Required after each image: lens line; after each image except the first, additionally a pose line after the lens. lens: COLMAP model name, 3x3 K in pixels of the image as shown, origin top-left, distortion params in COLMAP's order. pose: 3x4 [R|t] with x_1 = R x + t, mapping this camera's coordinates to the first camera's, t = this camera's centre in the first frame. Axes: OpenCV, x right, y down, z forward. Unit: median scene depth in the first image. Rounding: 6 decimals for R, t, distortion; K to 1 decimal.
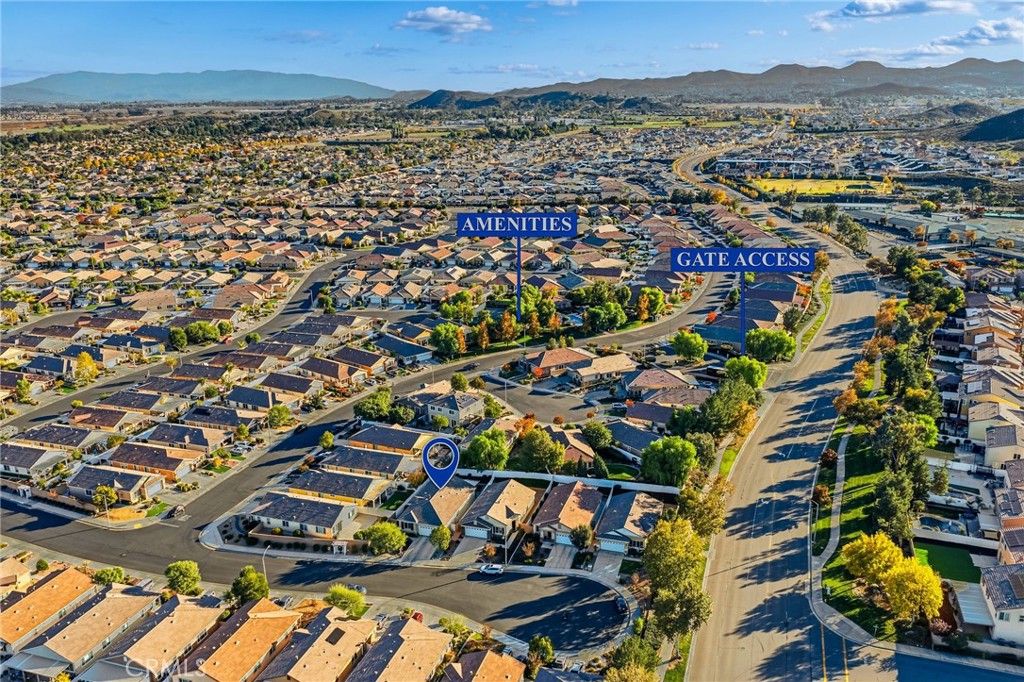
lens RADIAL K [[845.5, 0, 514.6], [0, 845.5, 341.9], [0, 0, 1]] dist [0.006022, -0.003941]
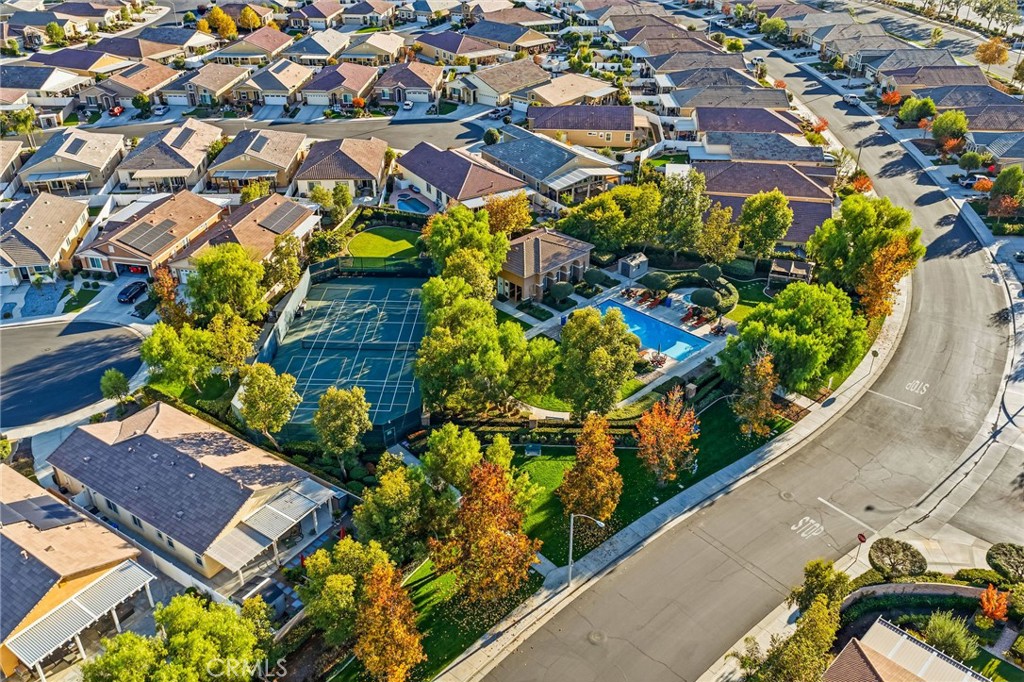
lens RADIAL K [[845.5, 0, 510.1], [0, 845.5, 341.6], [0, 0, 1]] dist [0.006022, -0.003941]
pose [[0.964084, -0.123645, 0.235061, -0.055212], [0.063313, 0.966504, 0.248721, -0.130365], [-0.257941, -0.224905, 0.939619, 0.982829]]
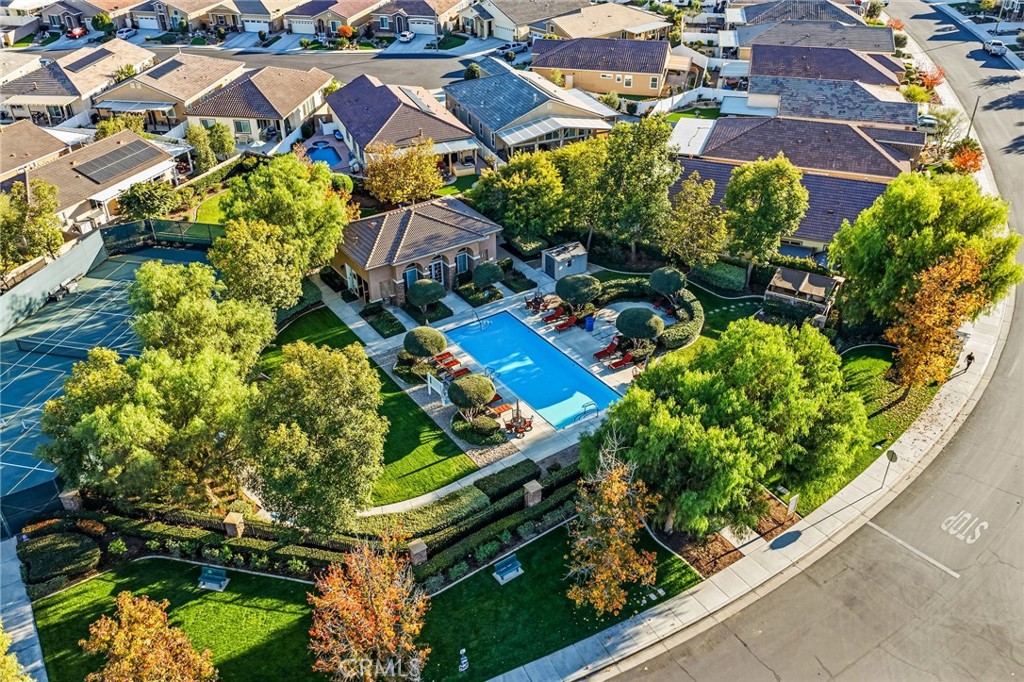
lens RADIAL K [[845.5, 0, 513.8], [0, 845.5, 338.5], [0, 0, 1]] dist [0.006022, -0.003941]
pose [[0.996234, -0.046409, 0.073241, 0.075767], [0.024538, 0.961071, 0.275208, -0.110179], [-0.083162, -0.272375, 0.958591, 1.102689]]
